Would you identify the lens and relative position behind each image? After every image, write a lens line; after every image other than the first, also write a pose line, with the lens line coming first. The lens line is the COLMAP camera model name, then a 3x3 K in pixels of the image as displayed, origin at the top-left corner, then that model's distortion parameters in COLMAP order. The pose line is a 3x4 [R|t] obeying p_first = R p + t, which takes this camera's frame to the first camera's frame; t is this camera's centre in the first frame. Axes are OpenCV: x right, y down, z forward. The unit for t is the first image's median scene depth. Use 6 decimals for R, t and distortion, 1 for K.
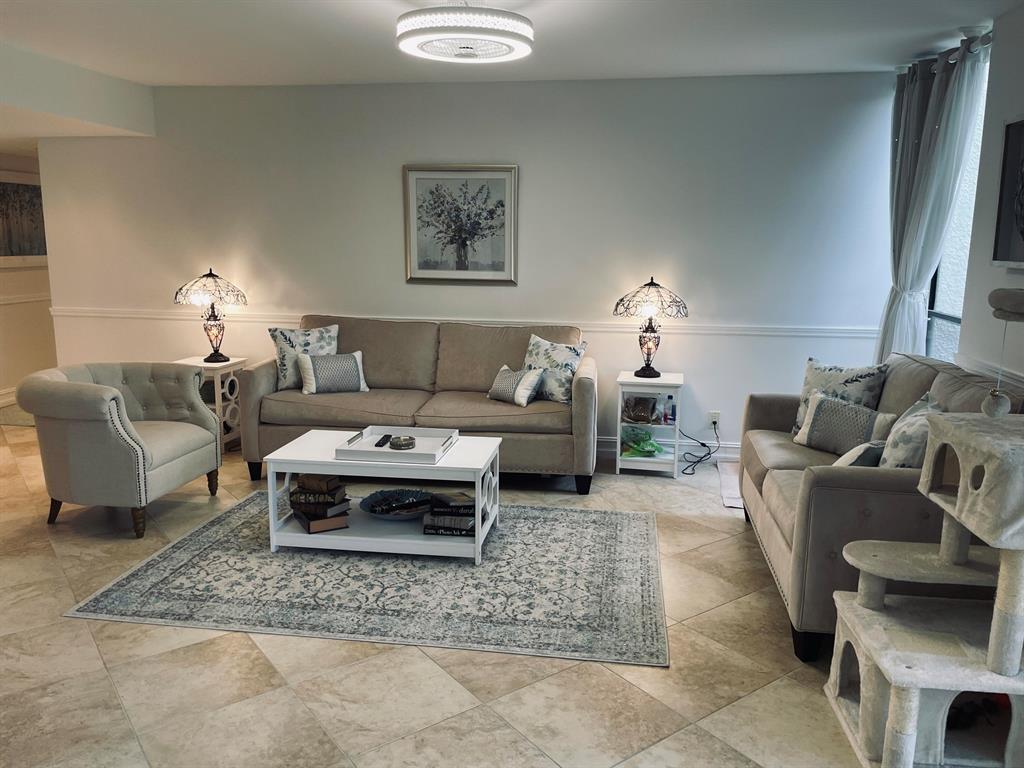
lens RADIAL K [[776.9, 0, 511.4], [0, 776.9, 380.5], [0, 0, 1]] dist [0.083653, -0.104859]
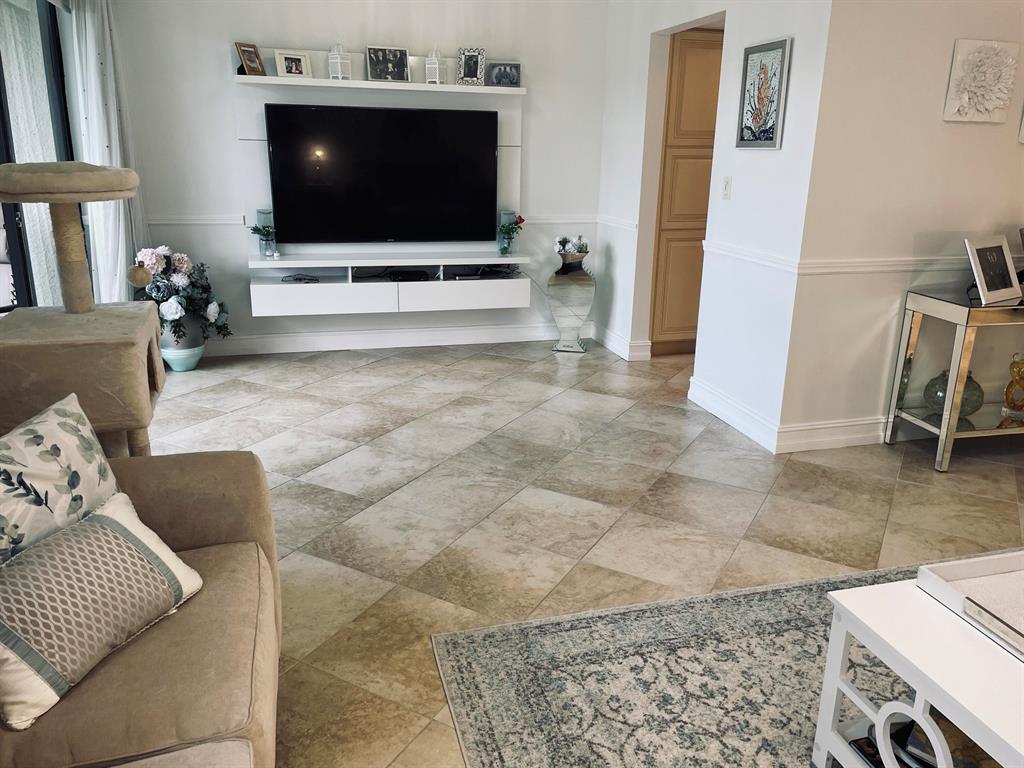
lens RADIAL K [[776.9, 0, 517.0], [0, 776.9, 376.6], [0, 0, 1]] dist [0.083653, -0.104859]
pose [[-0.910524, 0.094435, -0.402527, 0.334999], [-0.097605, 0.896954, 0.431216, -0.212663], [0.401770, 0.431922, -0.807480, 1.239604]]
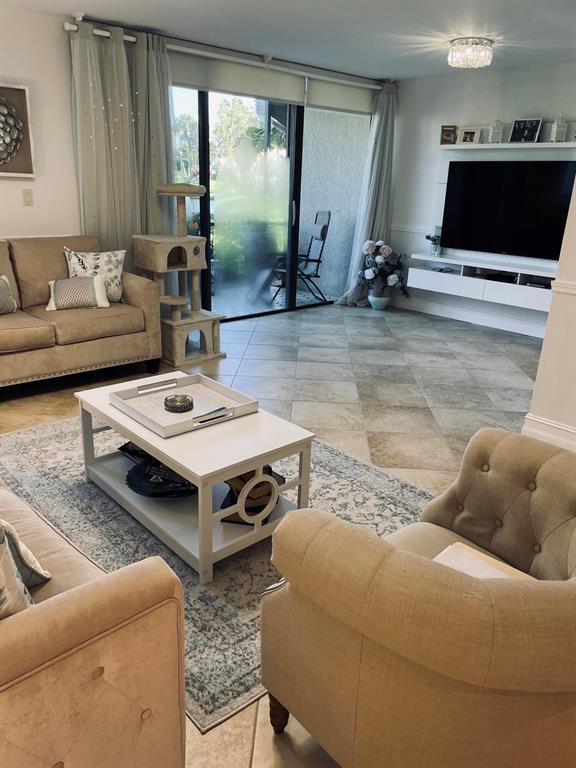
lens RADIAL K [[582.7, 0, 282.3], [0, 582.7, 389.5], [0, 0, 1]] dist [0.083653, -0.104859]
pose [[-0.767744, -0.250329, 0.589835, -0.670816], [0.072741, 0.880527, 0.468382, -0.259955], [-0.636614, 0.402502, -0.657810, 1.454090]]
